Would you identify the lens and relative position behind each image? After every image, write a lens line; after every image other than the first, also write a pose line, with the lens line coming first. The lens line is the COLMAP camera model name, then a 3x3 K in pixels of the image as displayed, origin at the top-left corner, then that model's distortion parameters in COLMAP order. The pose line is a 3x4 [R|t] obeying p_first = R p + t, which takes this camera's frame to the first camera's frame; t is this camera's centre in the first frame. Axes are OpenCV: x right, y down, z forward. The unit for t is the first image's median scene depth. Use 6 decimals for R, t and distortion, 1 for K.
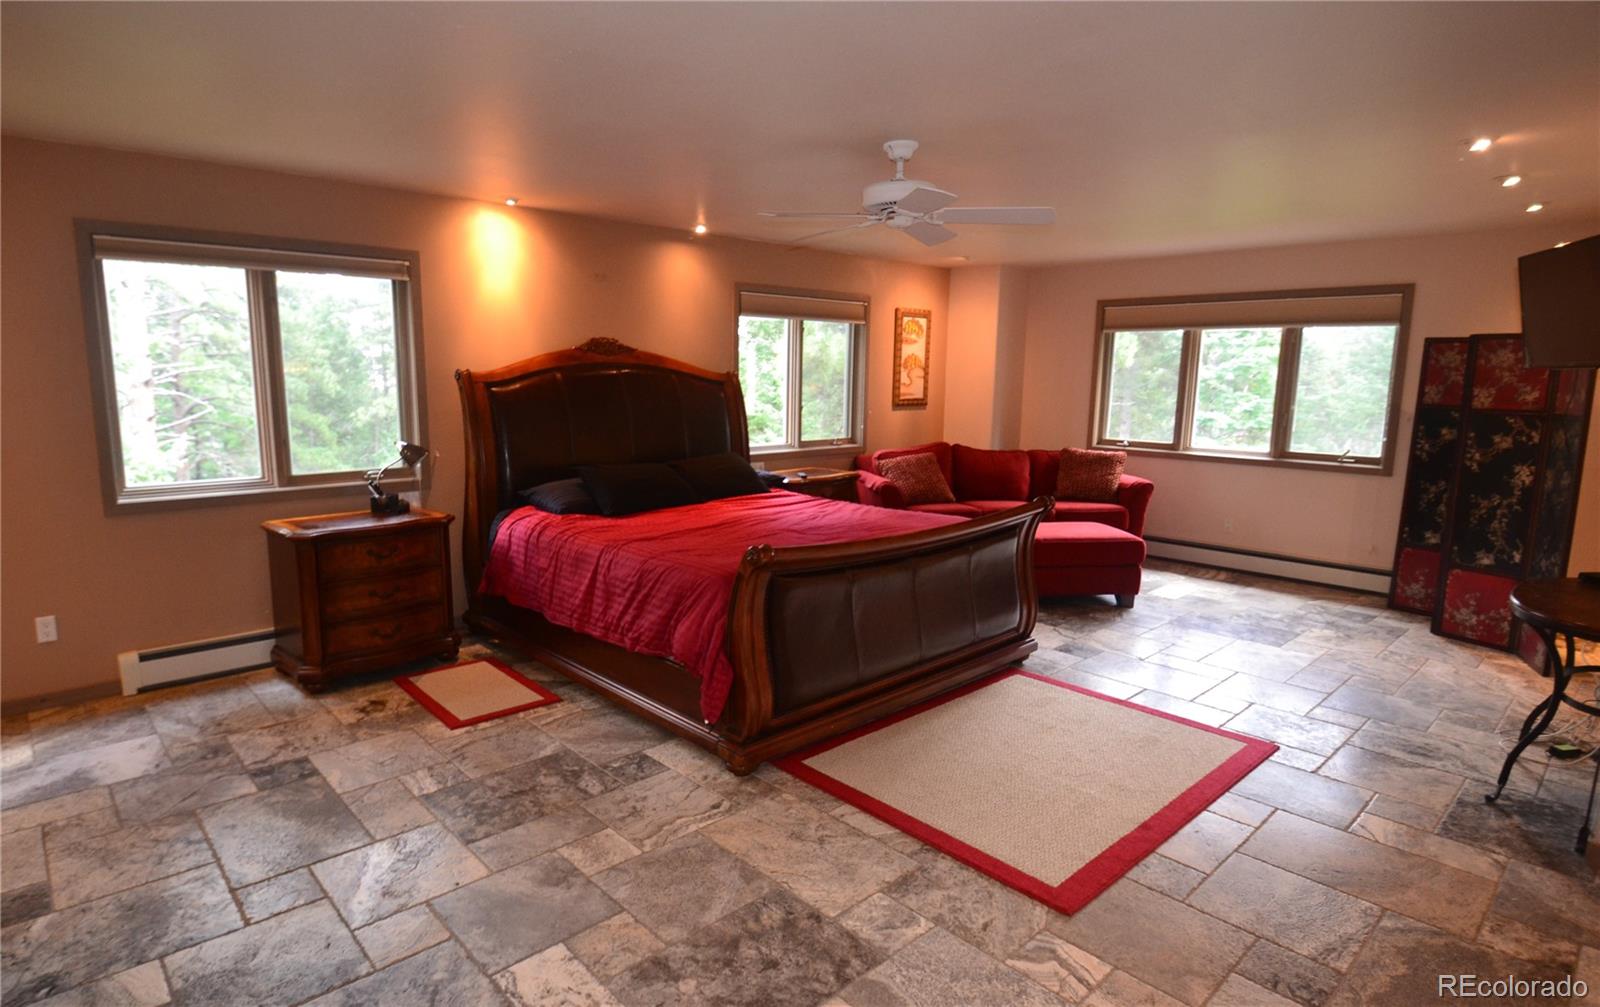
lens RADIAL K [[820.7, 0, 800.0], [0, 820.7, 503.5], [0, 0, 1]] dist [-0.000824, -0.000270]
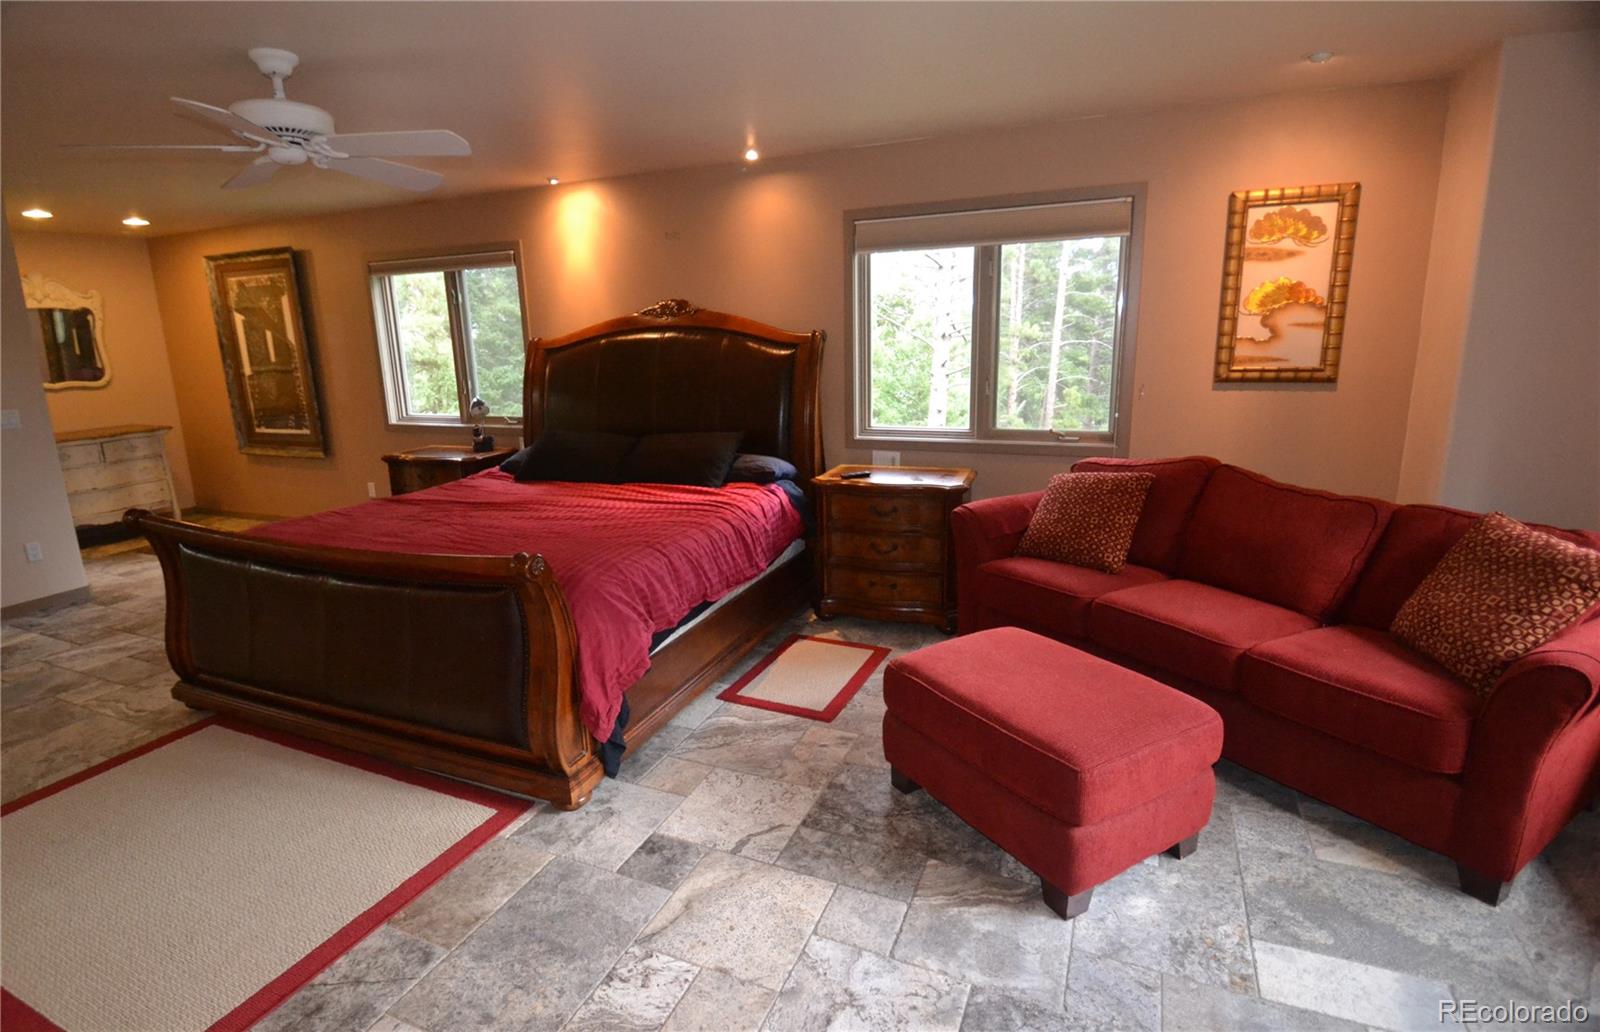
lens RADIAL K [[807.0, 0, 796.3], [0, 807.0, 510.7], [0, 0, 1]] dist [-0.002865, -0.010762]
pose [[0.393616, 0.172505, -0.902944, 0.654491], [-0.119255, 0.983517, 0.135912, -0.097847], [0.911507, 0.054183, 0.407700, 0.706191]]
